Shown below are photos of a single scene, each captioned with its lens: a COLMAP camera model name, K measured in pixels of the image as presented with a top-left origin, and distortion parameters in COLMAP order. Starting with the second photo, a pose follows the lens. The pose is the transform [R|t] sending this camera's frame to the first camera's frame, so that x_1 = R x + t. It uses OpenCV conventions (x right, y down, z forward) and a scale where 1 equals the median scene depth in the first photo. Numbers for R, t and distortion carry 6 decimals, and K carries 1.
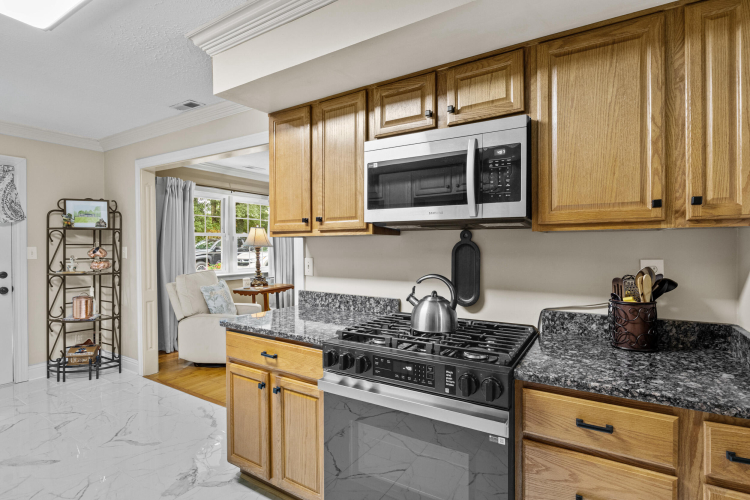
lens RADIAL K [[372.4, 0, 369.1], [0, 372.4, 249.3], [0, 0, 1]] dist [-0.006667, -0.001100]
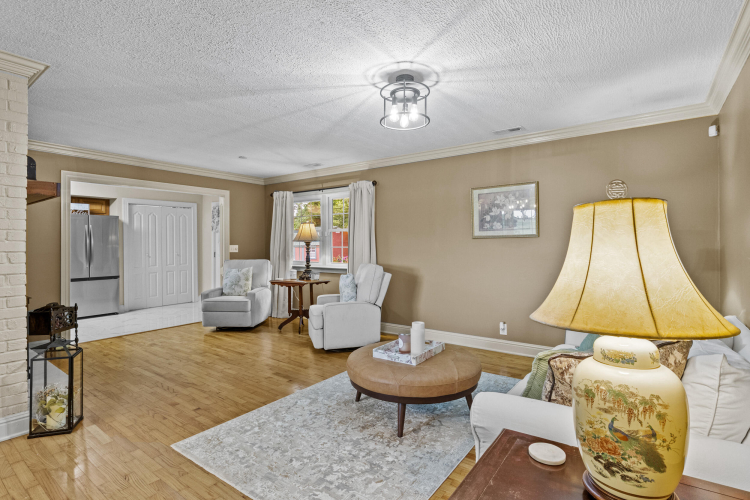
lens RADIAL K [[372.4, 0, 376.3], [0, 372.4, 242.2], [0, 0, 1]] dist [-0.006667, -0.001100]
pose [[-0.070997, -0.005171, -0.997463, 1.794115], [-0.005891, 0.999971, -0.004765, -0.001714], [0.997459, 0.005537, -0.071025, 3.174160]]
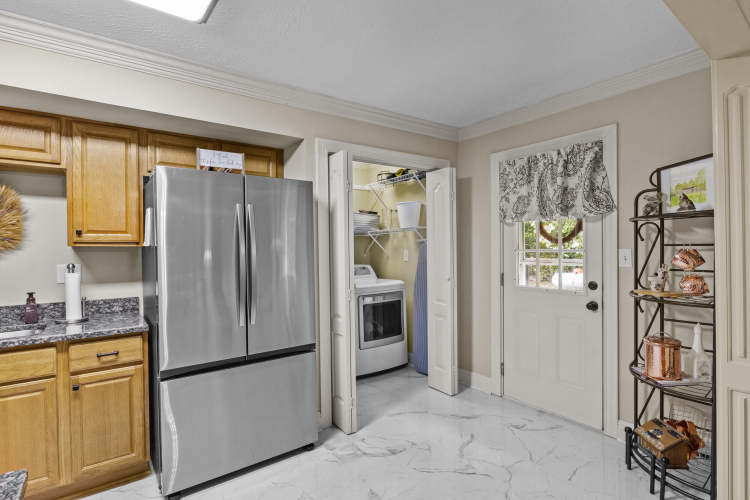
lens RADIAL K [[372.4, 0, 376.1], [0, 372.4, 249.1], [0, 0, 1]] dist [-0.006667, -0.001100]
pose [[-0.349086, 0.003428, -0.937084, -0.171601], [0.002616, 0.999993, 0.002684, -0.015544], [0.937087, -0.001515, -0.349092, 1.358211]]
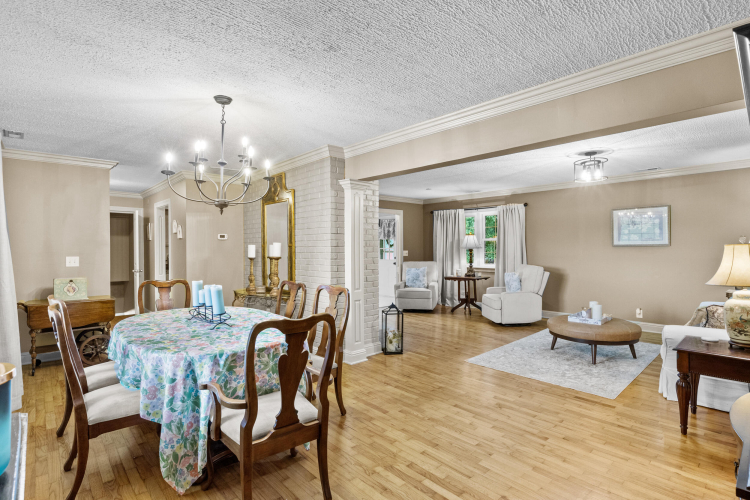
lens RADIAL K [[372.4, 0, 372.8], [0, 372.4, 247.4], [0, 0, 1]] dist [-0.006667, -0.001100]
pose [[-0.264192, 0.006110, -0.964451, 2.879573], [-0.001480, 0.999976, 0.006740, -0.047153], [0.964469, 0.003209, -0.264176, 2.546088]]
